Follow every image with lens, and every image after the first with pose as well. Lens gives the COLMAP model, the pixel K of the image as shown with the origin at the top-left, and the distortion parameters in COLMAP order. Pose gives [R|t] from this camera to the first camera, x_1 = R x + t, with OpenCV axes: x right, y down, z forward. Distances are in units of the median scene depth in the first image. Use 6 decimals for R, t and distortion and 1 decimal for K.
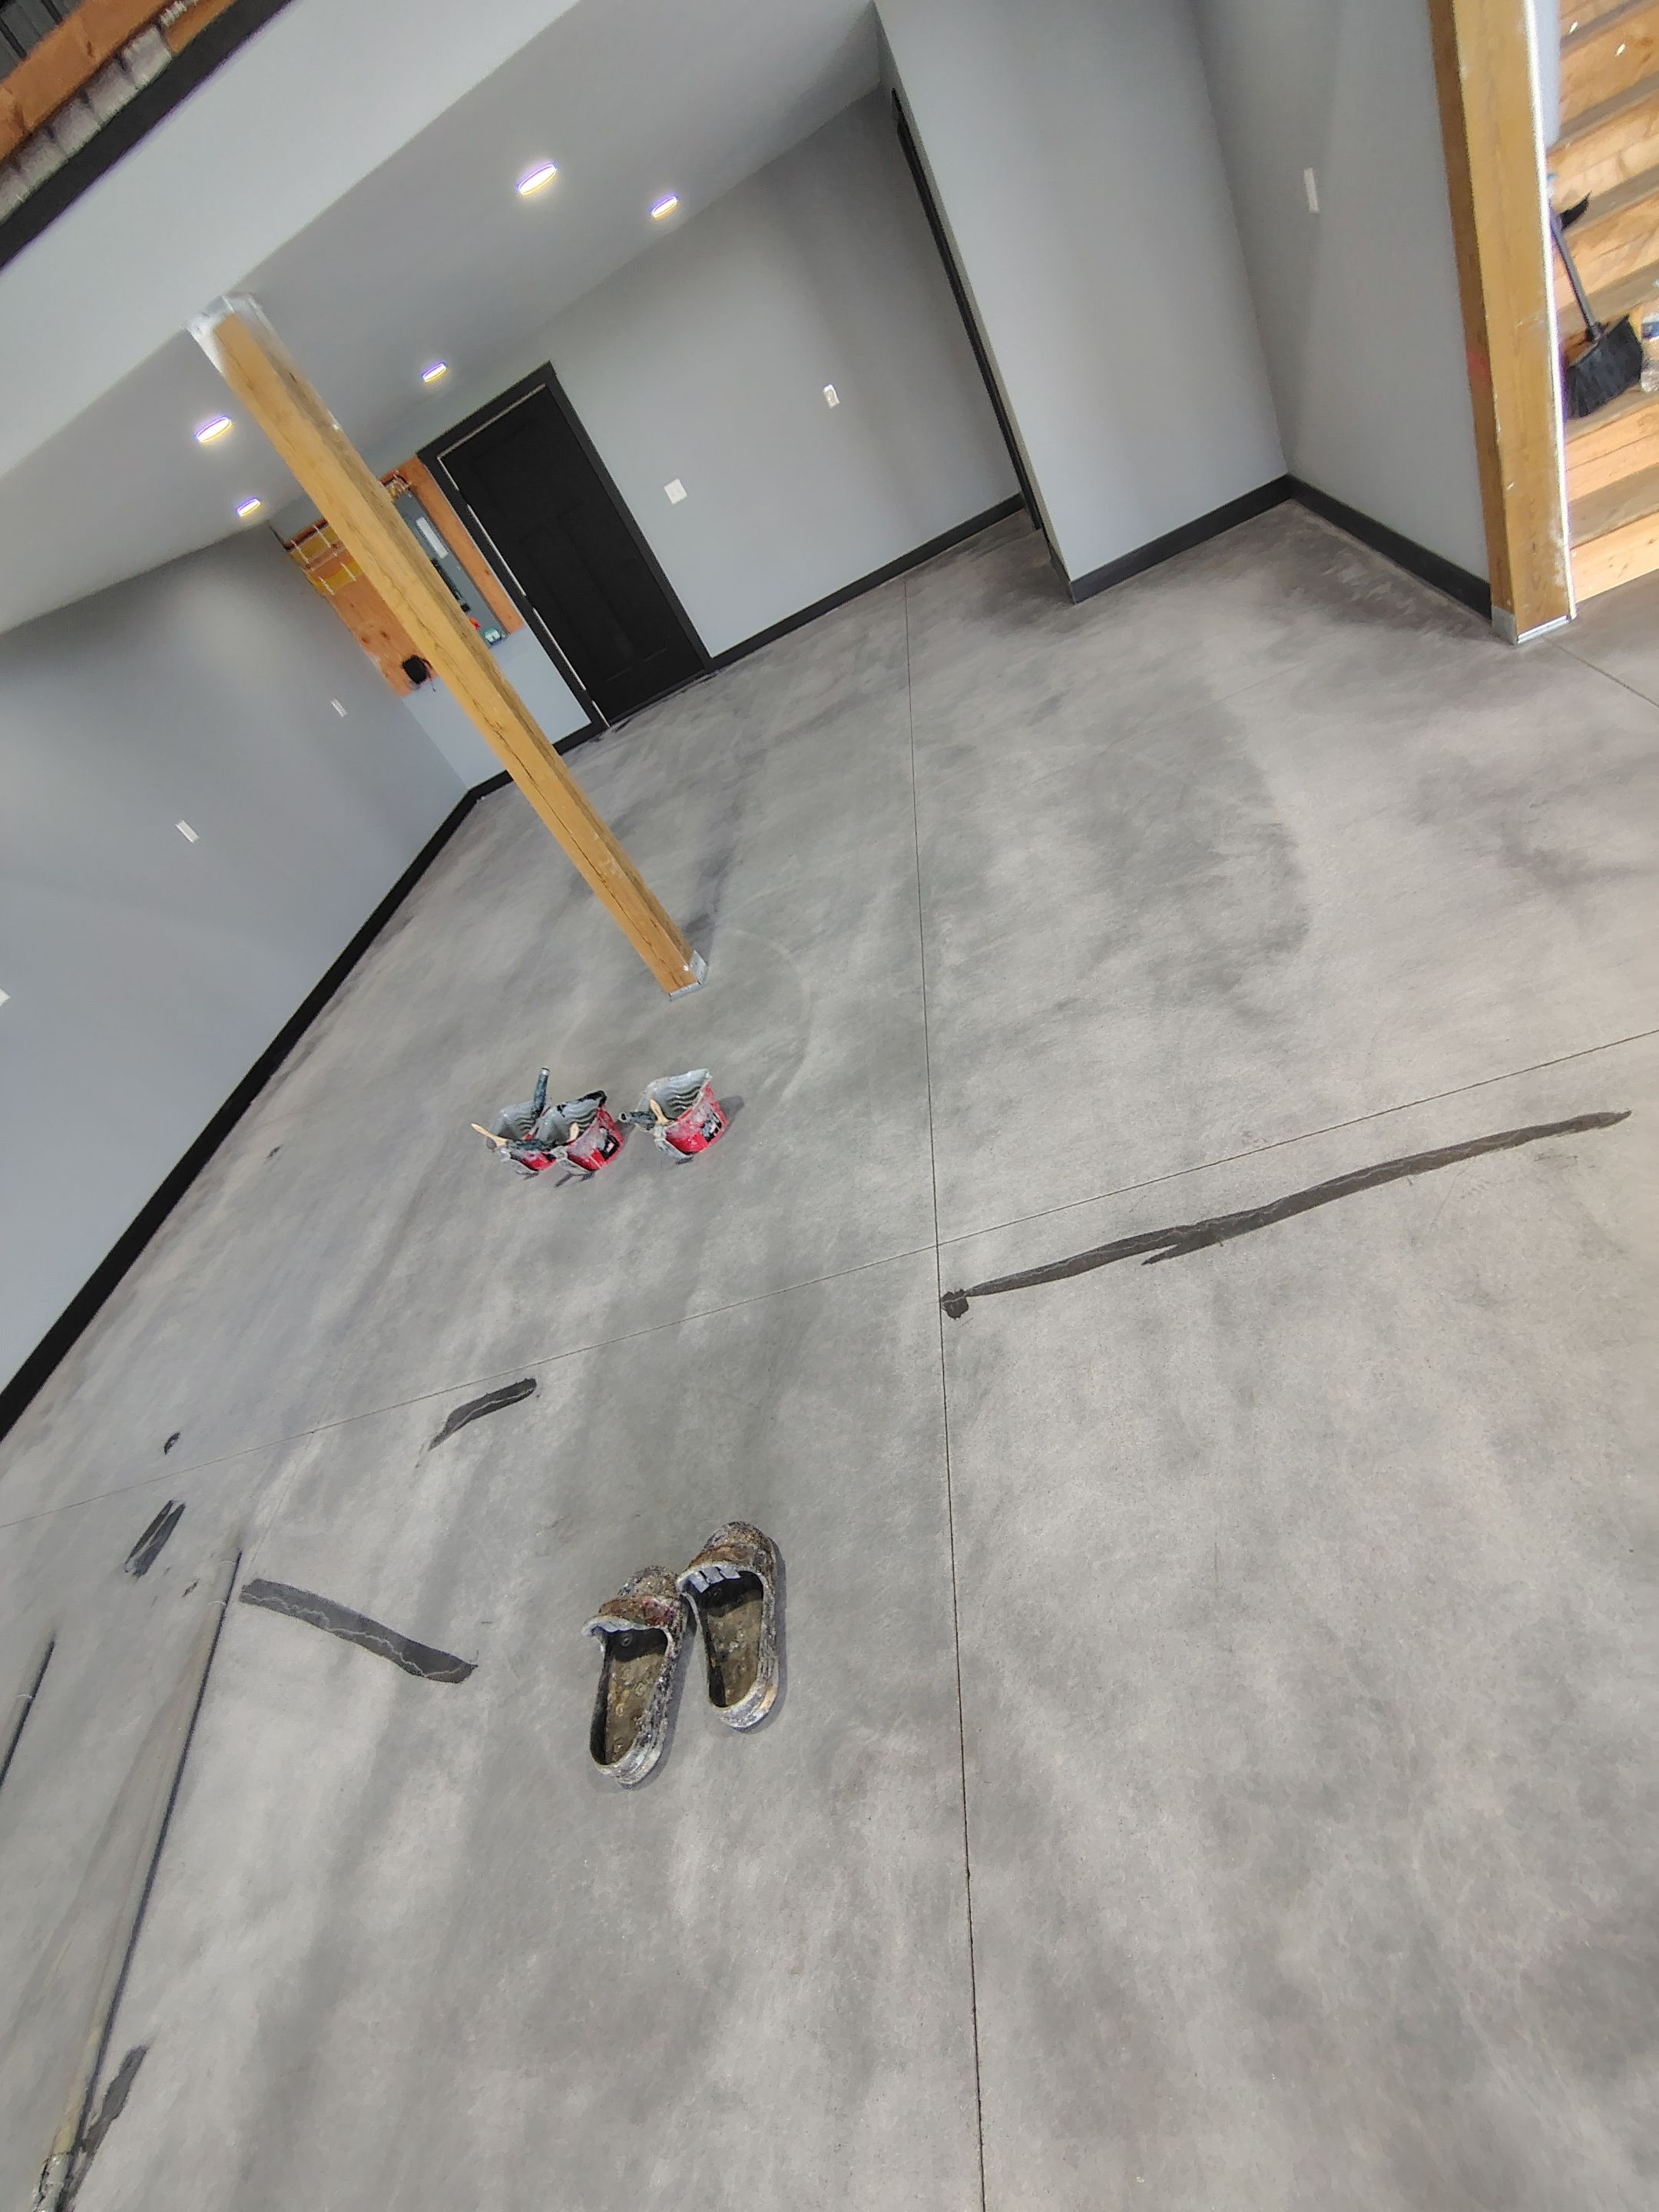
lens RADIAL K [[1025.8, 0, 829.5], [0, 1025.8, 1106.0], [0, 0, 1]] dist [-0.012832, 0.004735]
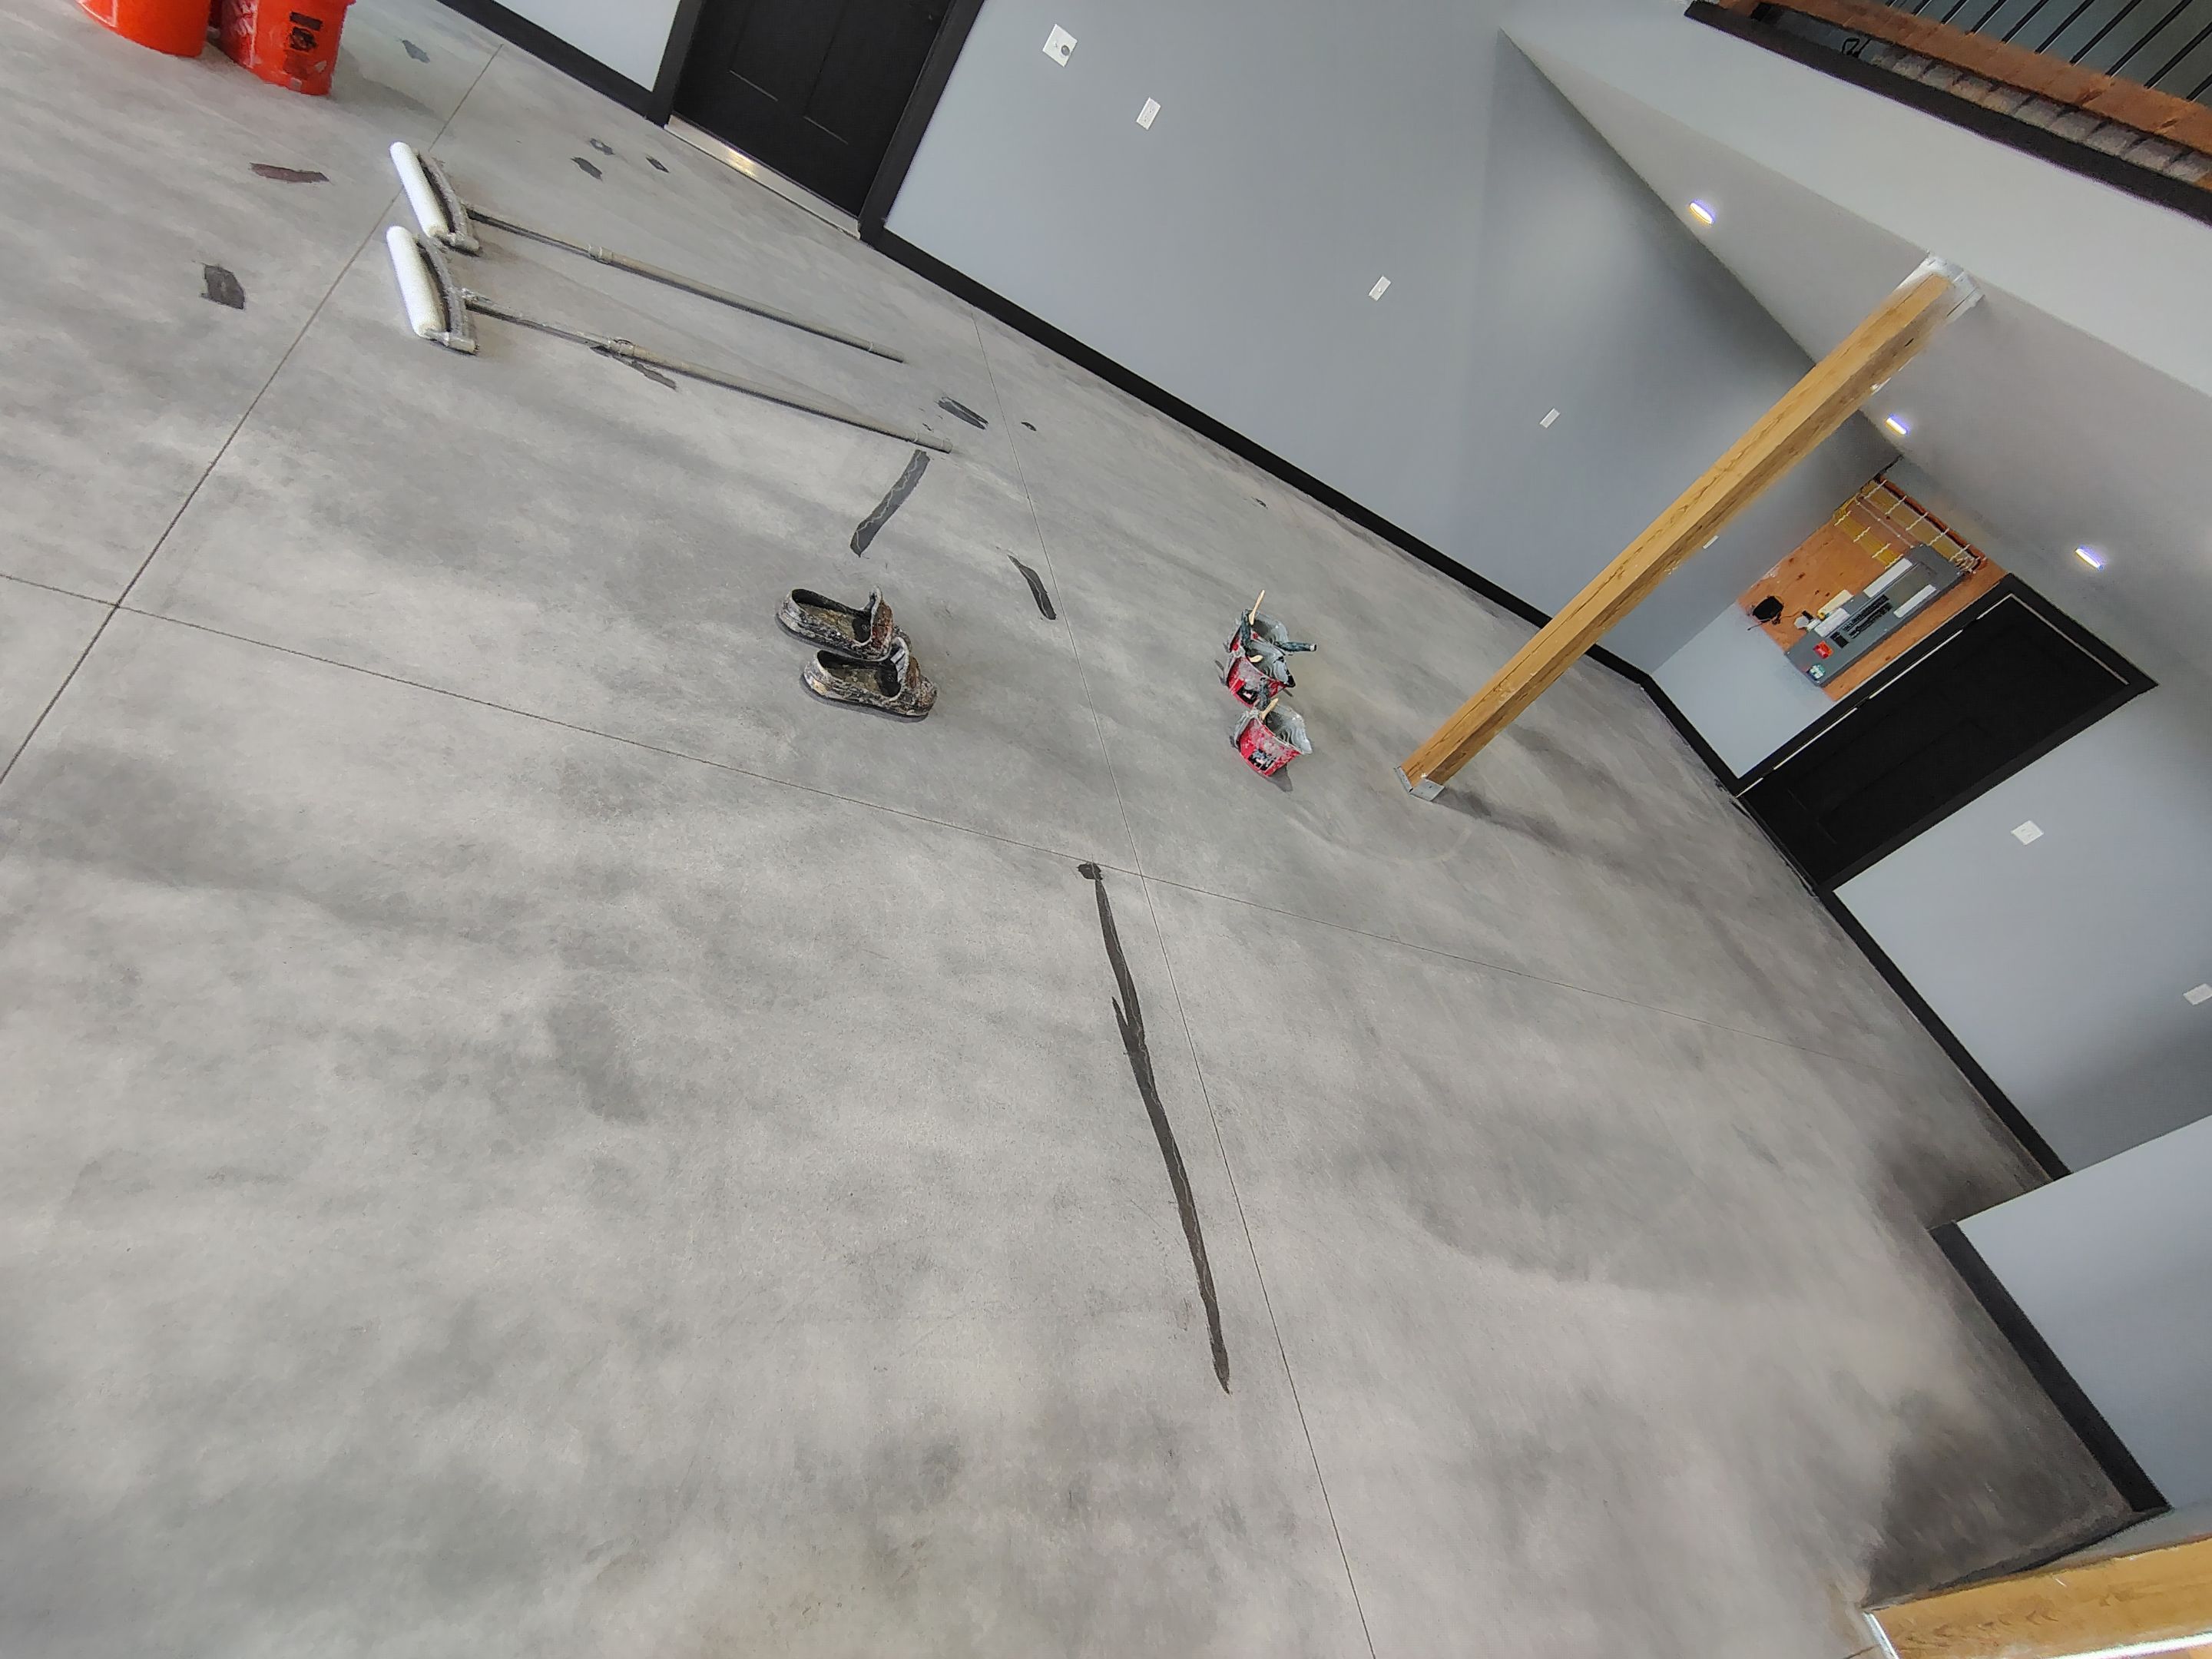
lens RADIAL K [[1025.8, 0, 1101.4], [0, 1025.8, 833.2], [0, 0, 1]] dist [-0.012832, 0.004735]
pose [[-0.022267, 0.956636, -0.290432, 0.384665], [-0.964919, 0.055451, 0.256624, -0.123599], [0.261600, 0.285958, 0.921842, -0.135157]]
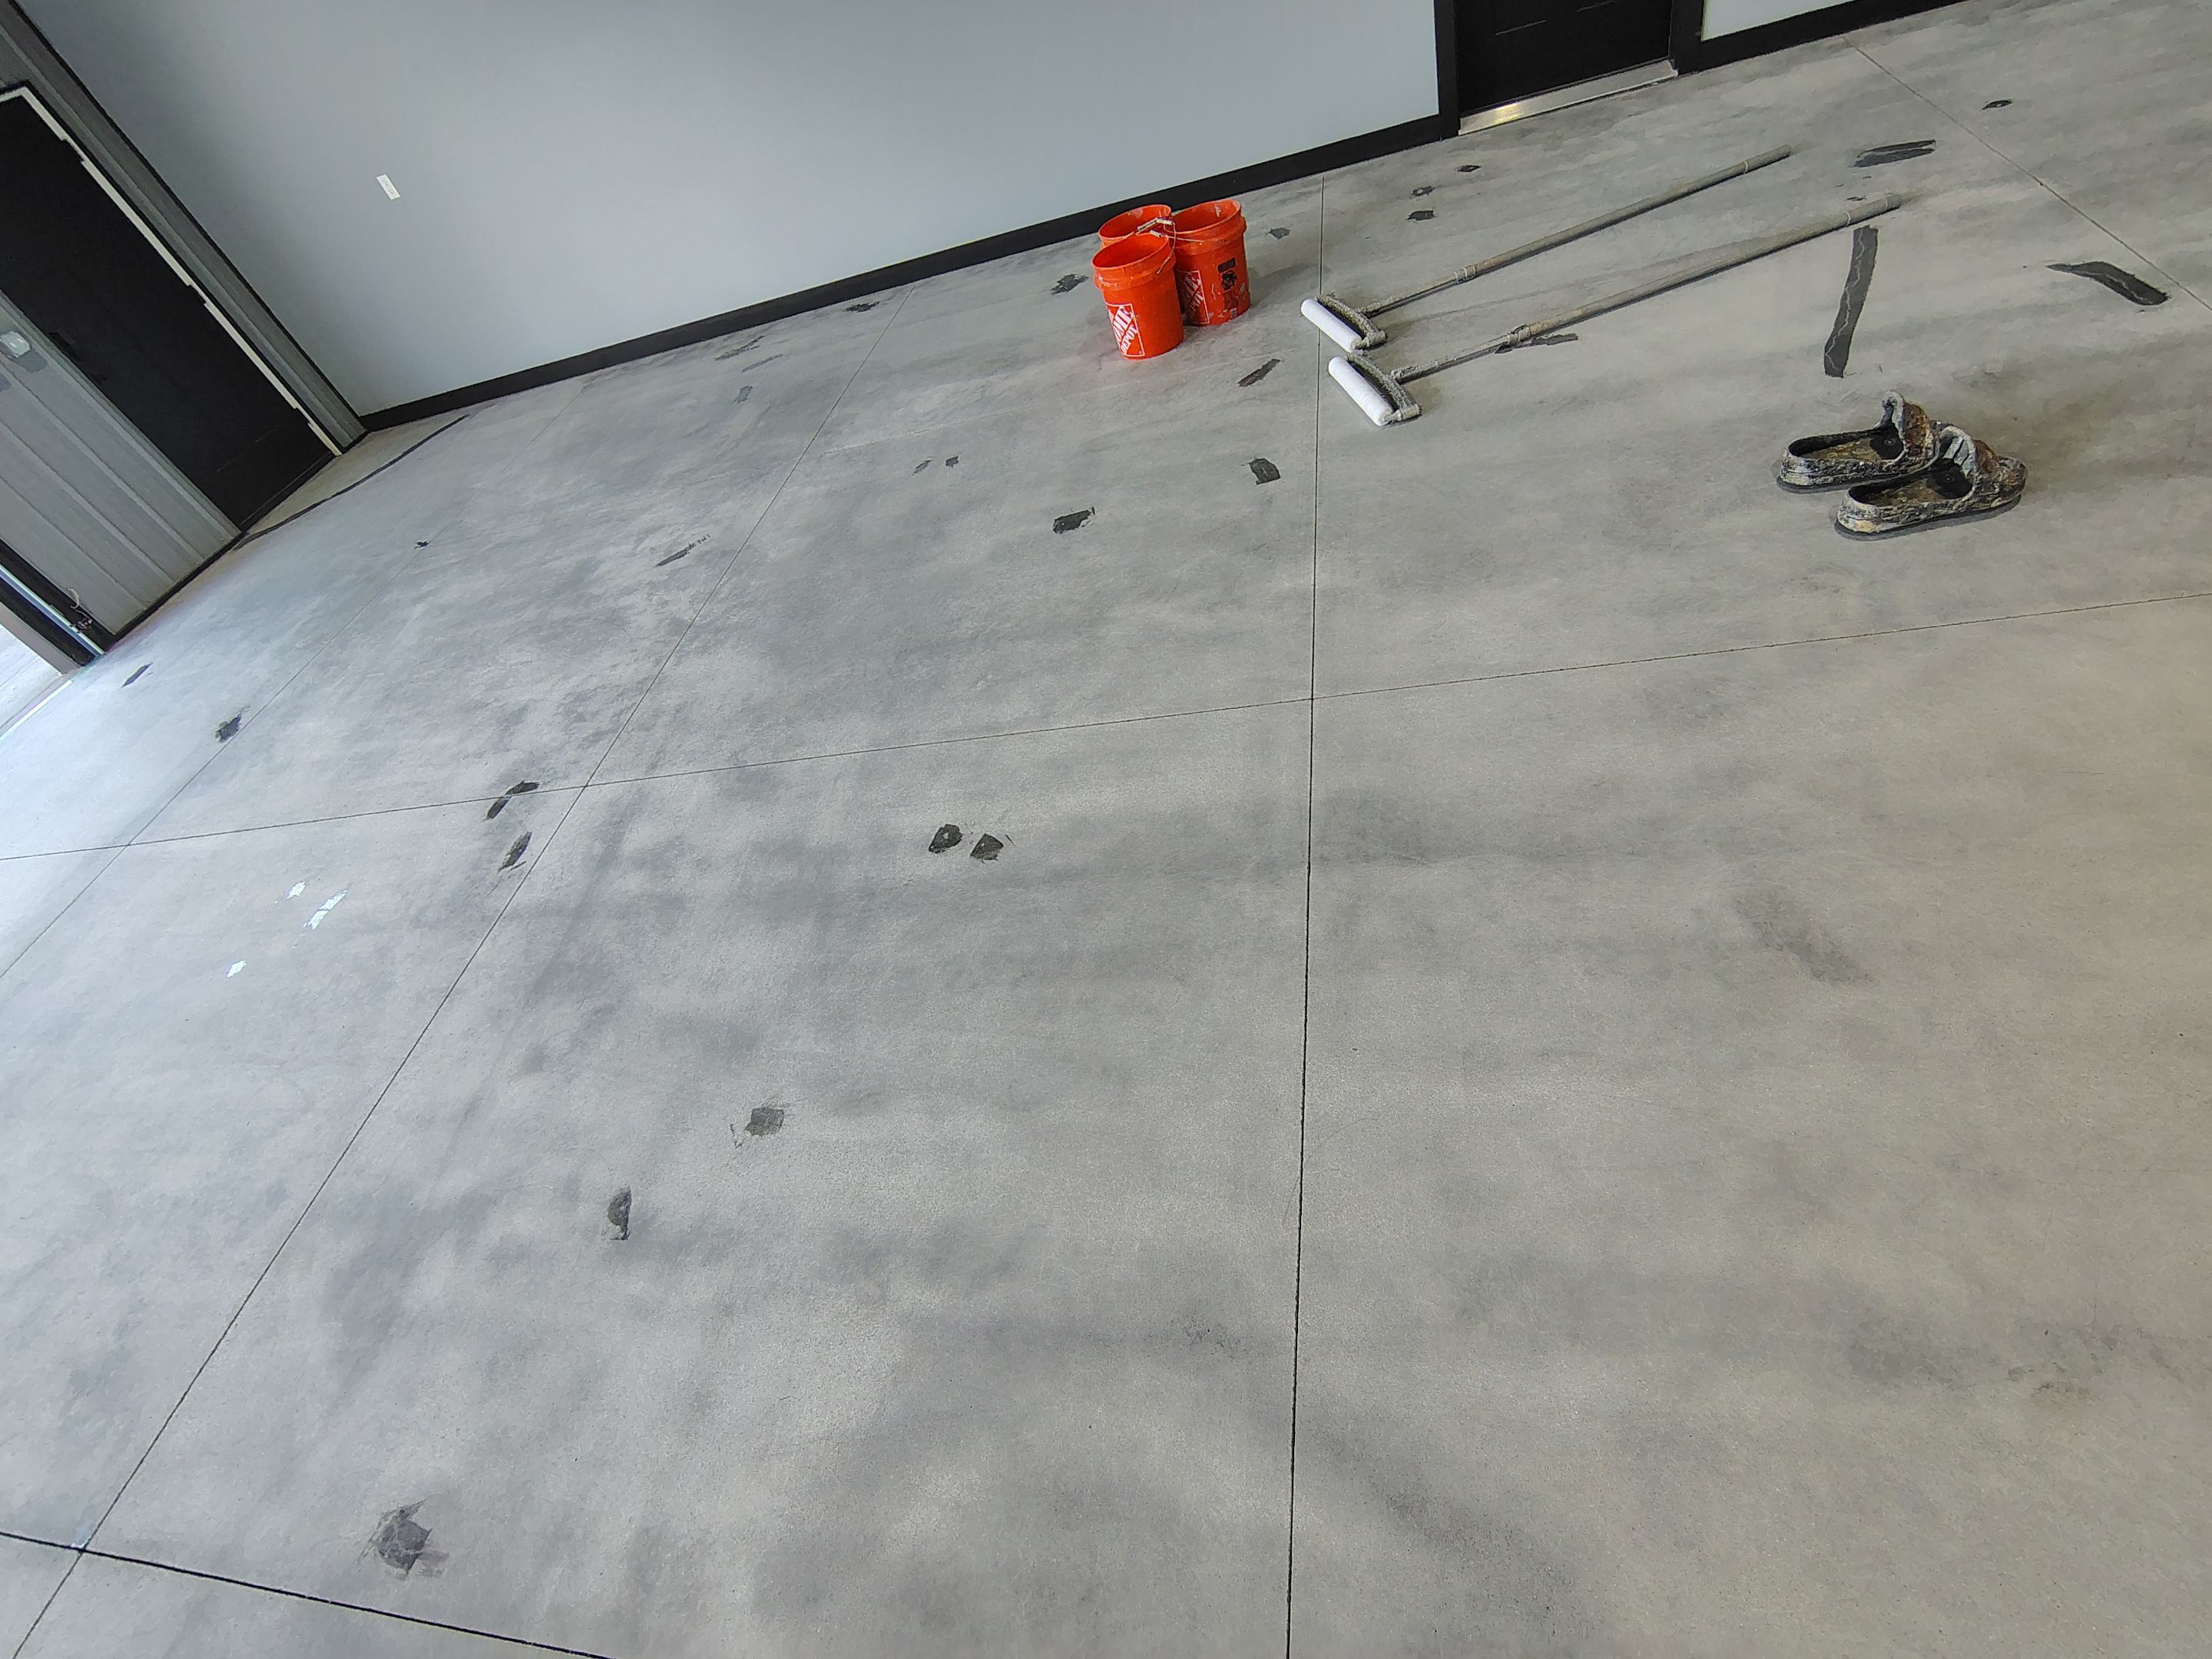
lens RADIAL K [[1025.8, 0, 1101.4], [0, 1025.8, 833.2], [0, 0, 1]] dist [-0.012832, 0.004735]
pose [[0.040188, 0.960565, -0.275135, 0.445877], [-0.359741, 0.270802, 0.892890, -0.096539], [0.932186, 0.063094, 0.356438, -0.259197]]
